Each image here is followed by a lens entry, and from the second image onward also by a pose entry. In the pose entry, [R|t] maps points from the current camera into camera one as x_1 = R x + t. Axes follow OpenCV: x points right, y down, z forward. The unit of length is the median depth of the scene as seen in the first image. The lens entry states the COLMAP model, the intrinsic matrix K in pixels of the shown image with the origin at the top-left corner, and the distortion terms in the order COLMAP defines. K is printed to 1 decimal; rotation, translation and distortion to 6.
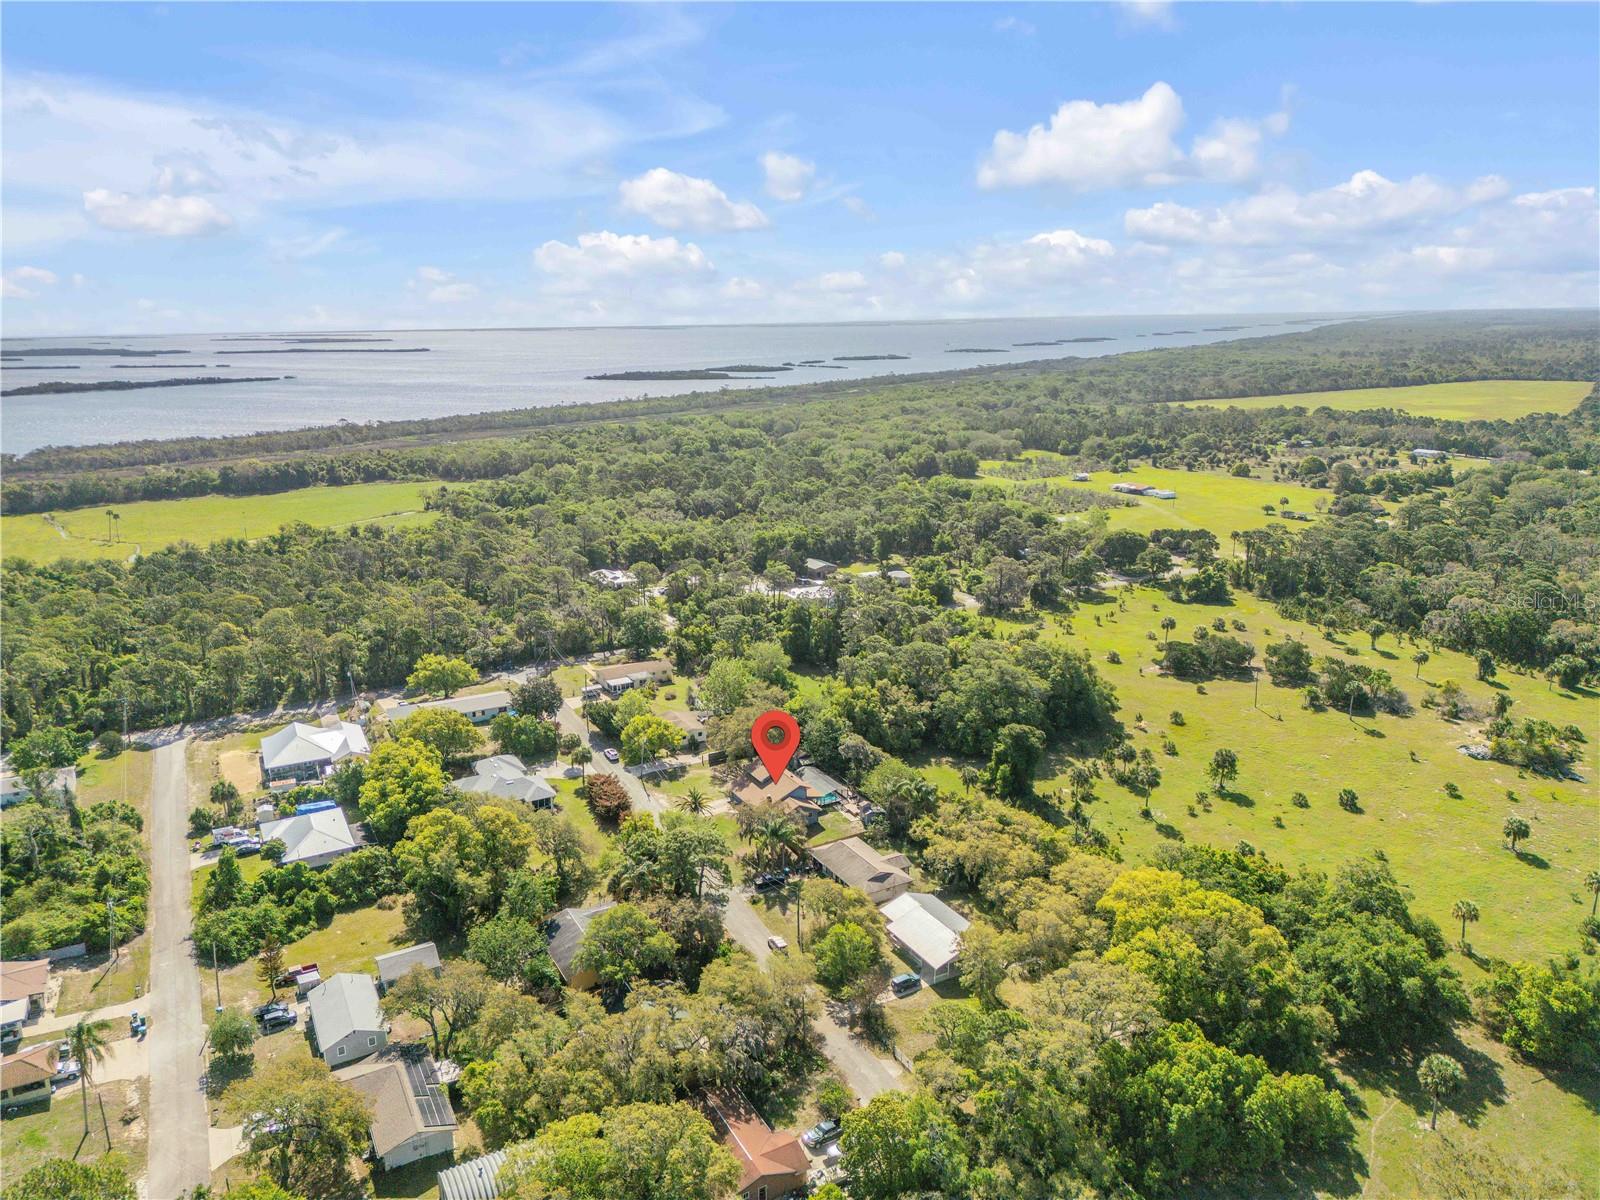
lens RADIAL K [[1134.5, 0, 804.3], [0, 1134.5, 602.4], [0, 0, 1]] dist [0.068806, -0.055193]
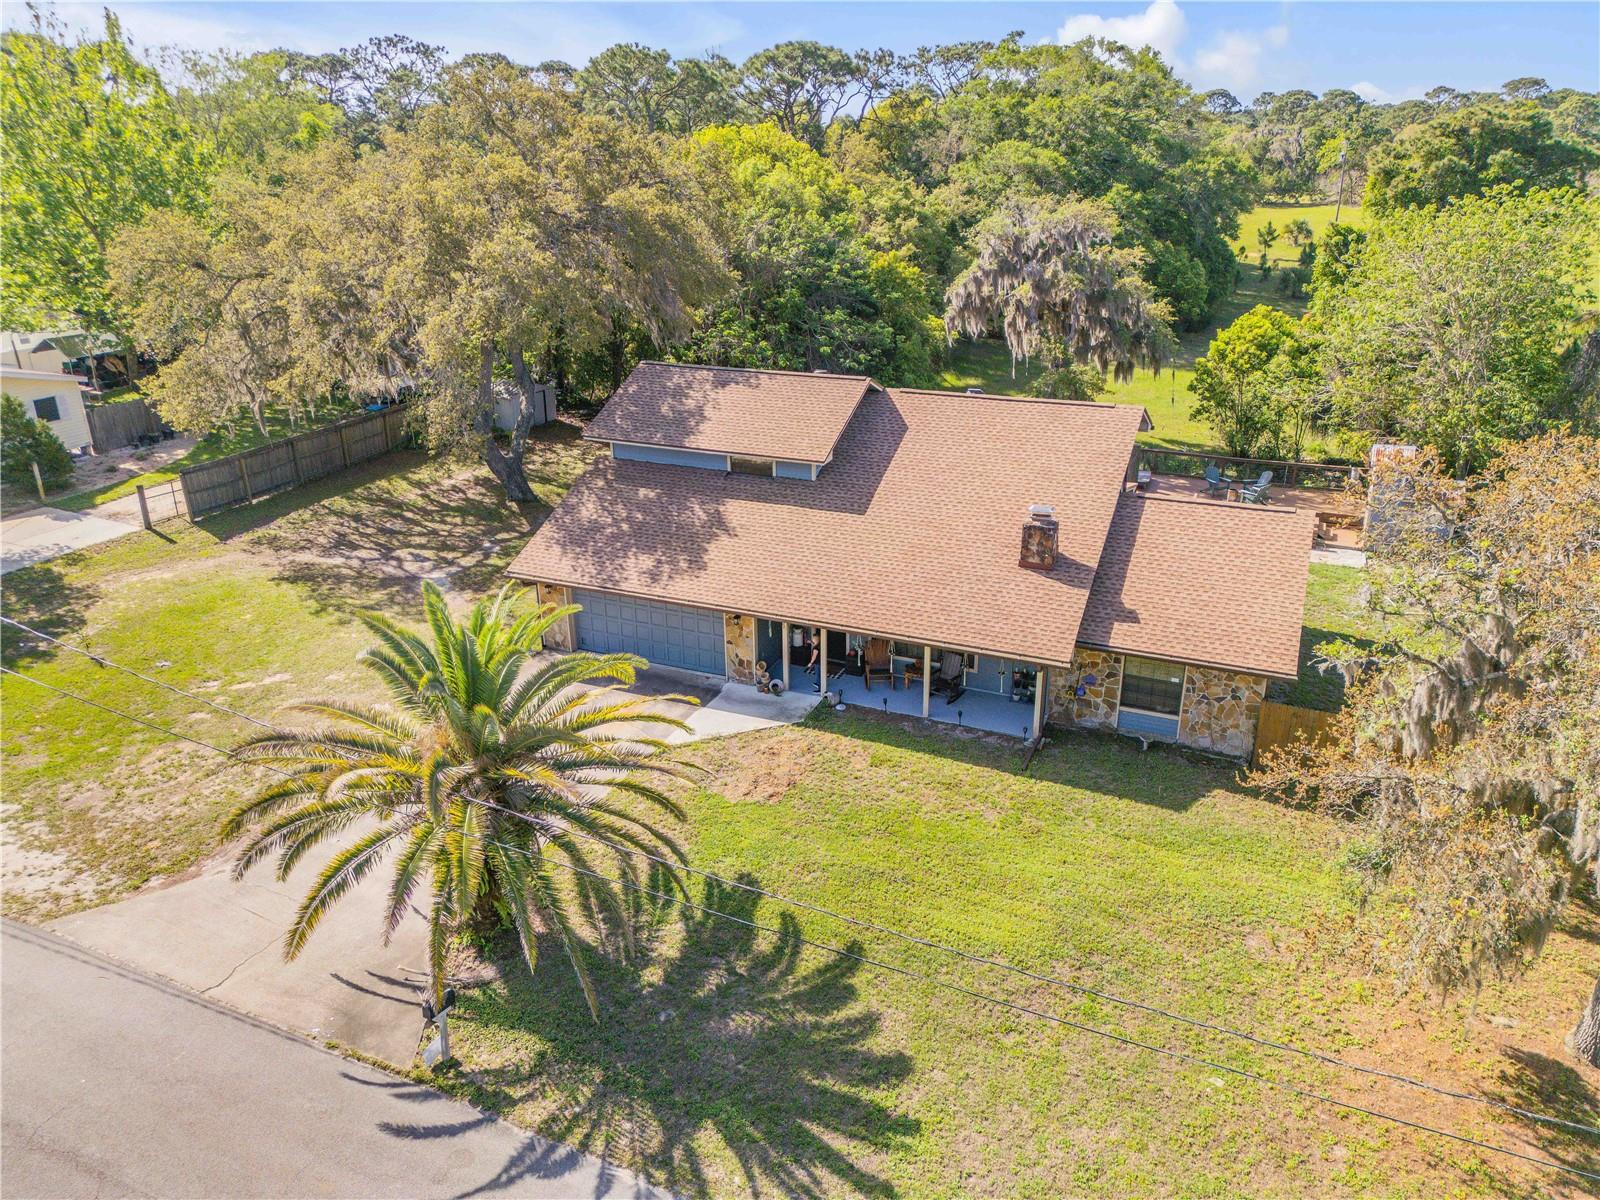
lens RADIAL K [[1134.5, 0, 799.5], [0, 1134.5, 601.0], [0, 0, 1]] dist [0.068806, -0.055193]
pose [[0.793195, -0.233541, 0.562406, -0.099922], [0.159272, 0.970952, 0.178561, 0.122083], [-0.587771, -0.052058, 0.807351, 0.733336]]
